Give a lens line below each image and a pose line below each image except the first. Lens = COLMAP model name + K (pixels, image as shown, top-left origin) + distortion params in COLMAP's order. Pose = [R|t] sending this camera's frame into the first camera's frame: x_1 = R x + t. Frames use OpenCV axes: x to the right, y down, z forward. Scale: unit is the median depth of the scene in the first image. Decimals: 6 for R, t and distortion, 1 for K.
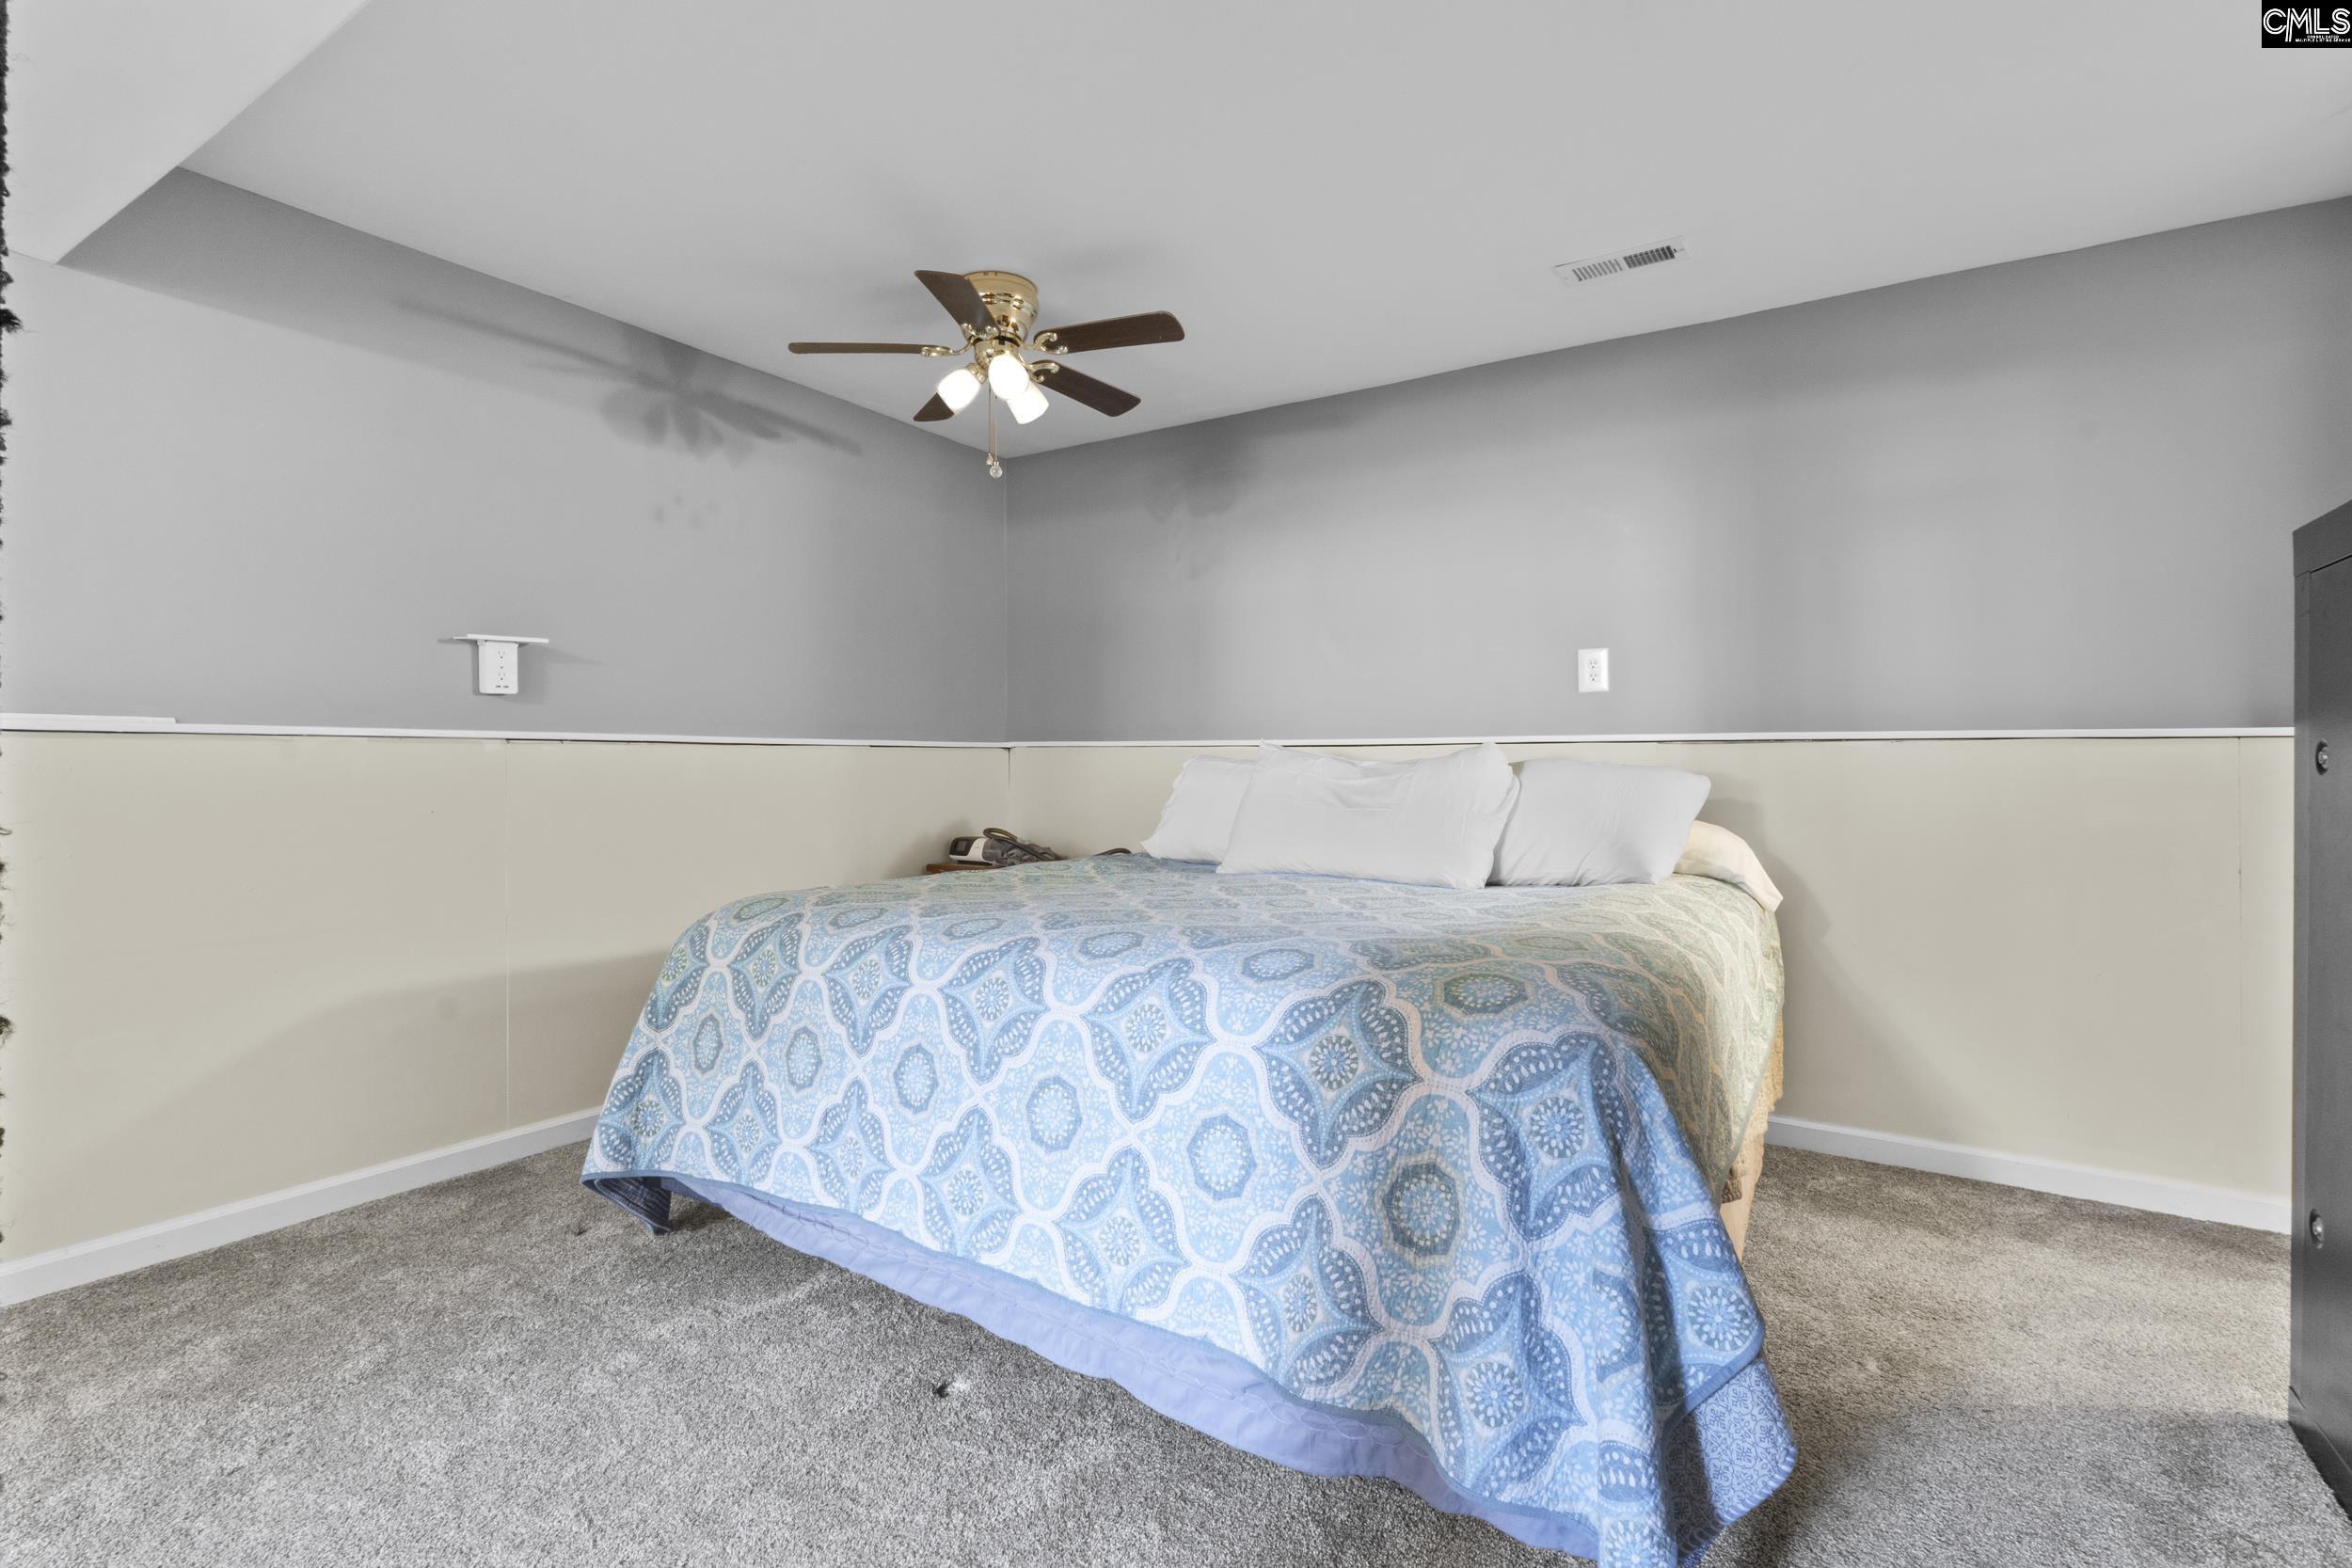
lens RADIAL K [[1086.0, 0, 1175.5], [0, 1086.0, 773.6], [0, 0, 1]] dist [-0.008765, 0.001341]
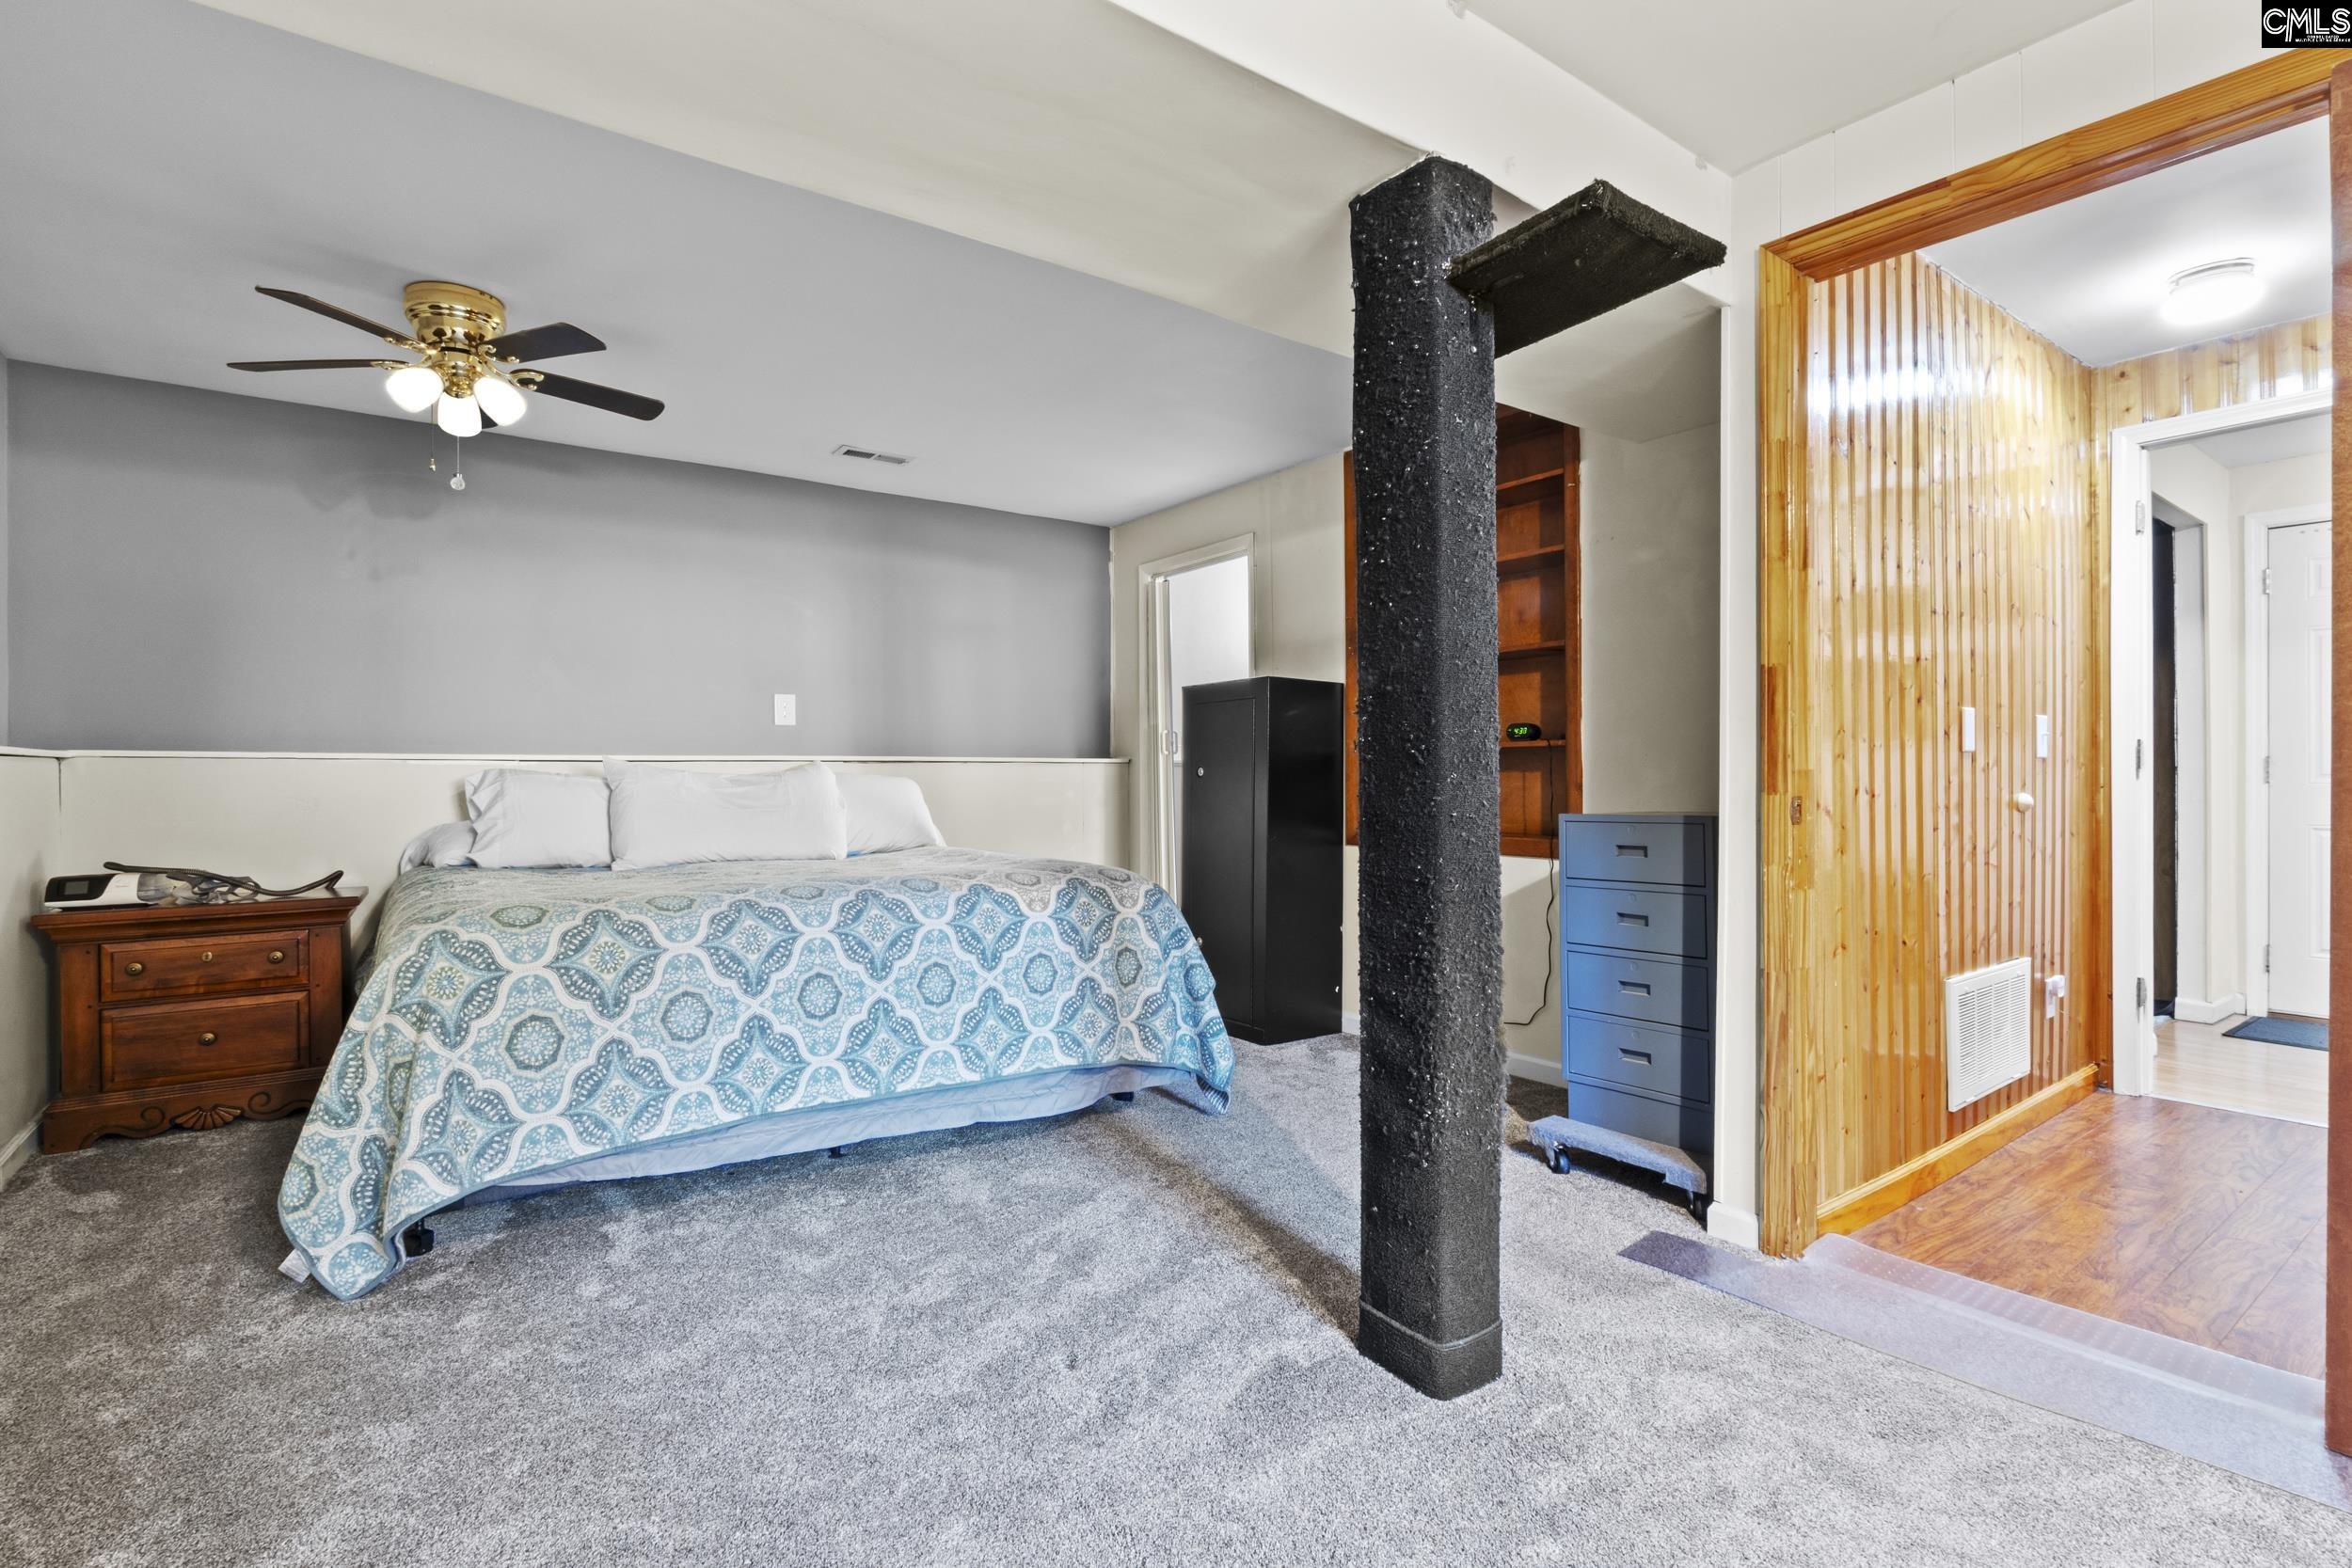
lens RADIAL K [[1086.0, 0, 1170.3], [0, 1086.0, 782.9], [0, 0, 1]] dist [-0.008765, 0.001341]
pose [[0.365871, -0.007928, 0.930632, -1.488127], [0.013228, 0.999907, 0.003318, 0.002974], [-0.930571, 0.011097, 0.365942, 0.050528]]
